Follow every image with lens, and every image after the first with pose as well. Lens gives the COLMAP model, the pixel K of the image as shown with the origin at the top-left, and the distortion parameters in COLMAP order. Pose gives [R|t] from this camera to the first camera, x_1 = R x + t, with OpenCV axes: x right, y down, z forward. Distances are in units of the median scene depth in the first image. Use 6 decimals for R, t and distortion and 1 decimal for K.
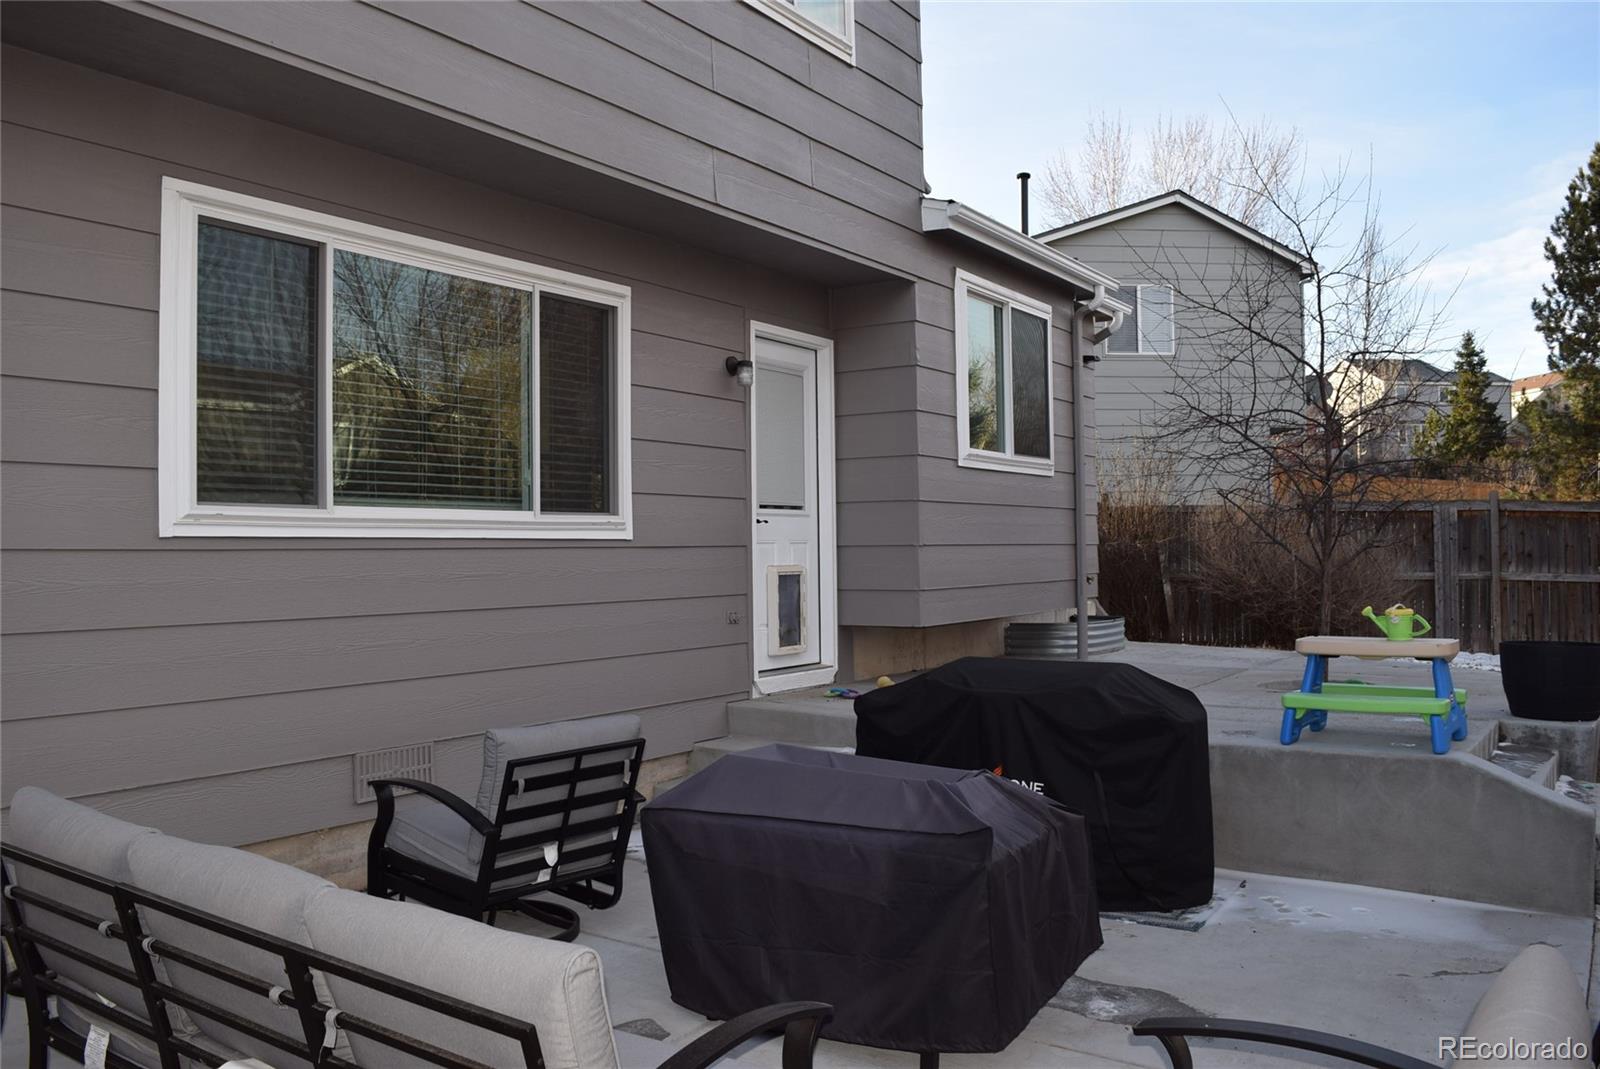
lens RADIAL K [[1248.3, 0, 799.3], [0, 1248.3, 534.1], [0, 0, 1]] dist [-0.003941, -0.000809]
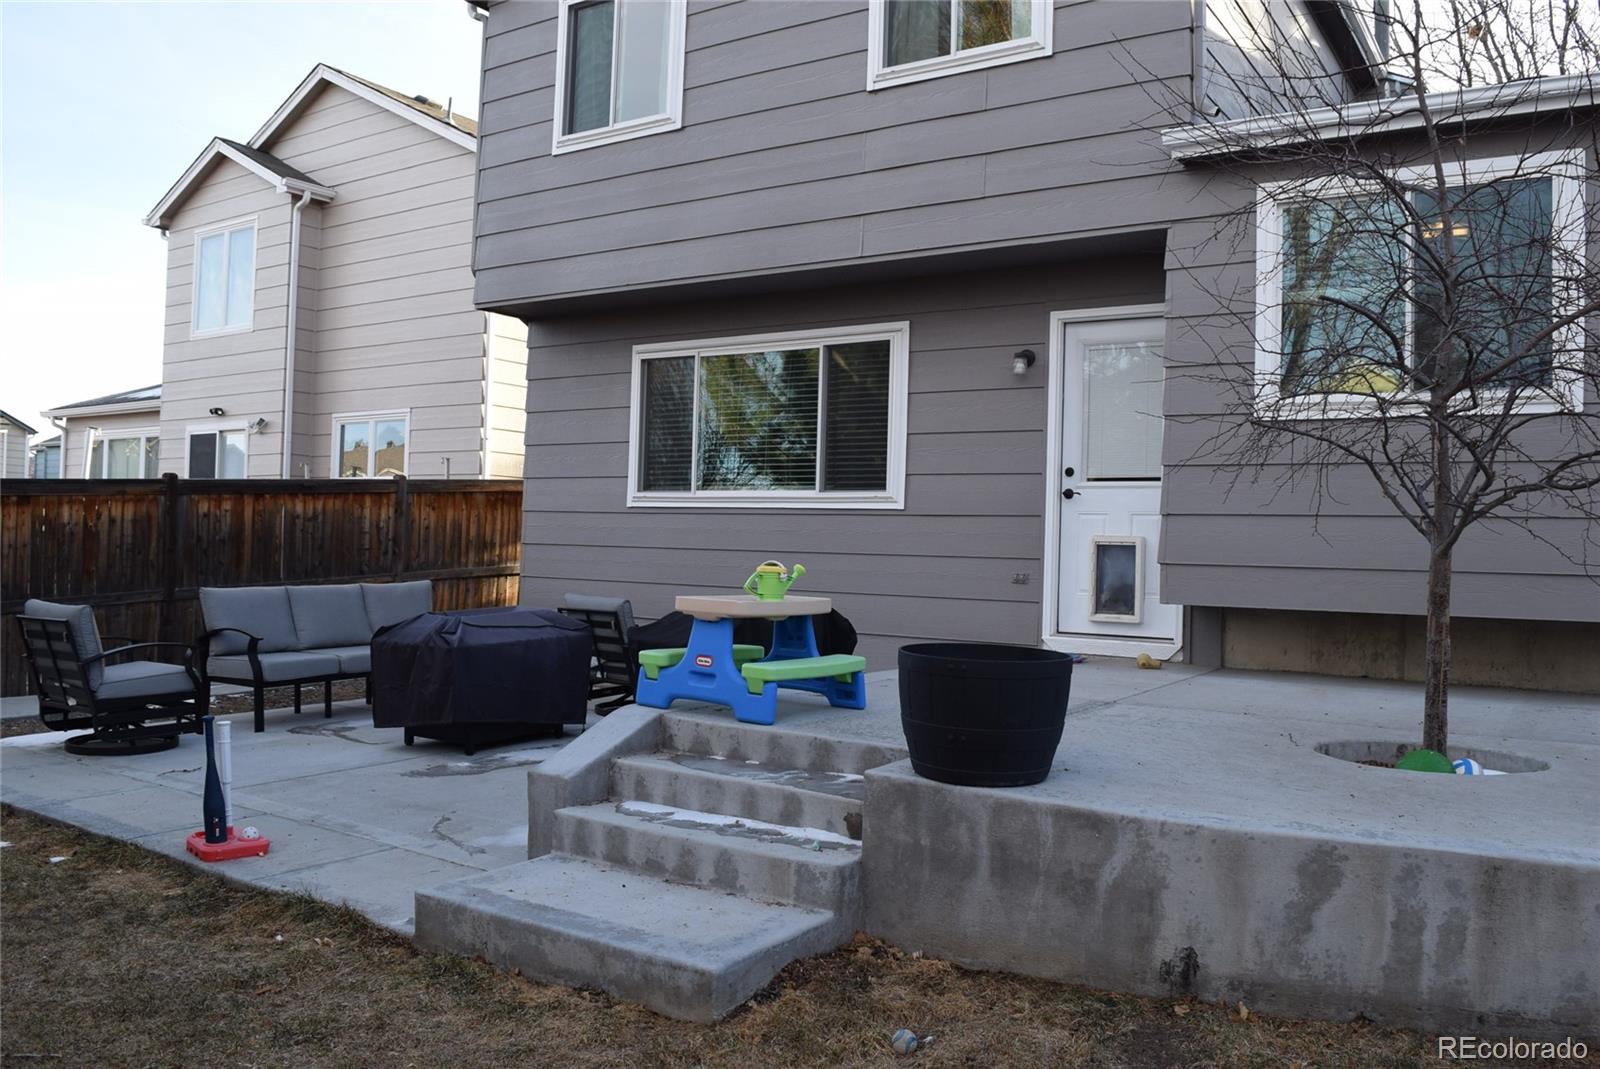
lens RADIAL K [[1248.3, 0, 799.6], [0, 1248.3, 533.3], [0, 0, 1]] dist [-0.003941, -0.000809]
pose [[0.061004, -0.001800, -0.998136, 1.221424], [-0.013152, 0.999910, -0.002607, 0.036032], [0.998051, 0.013286, 0.060975, 0.820490]]
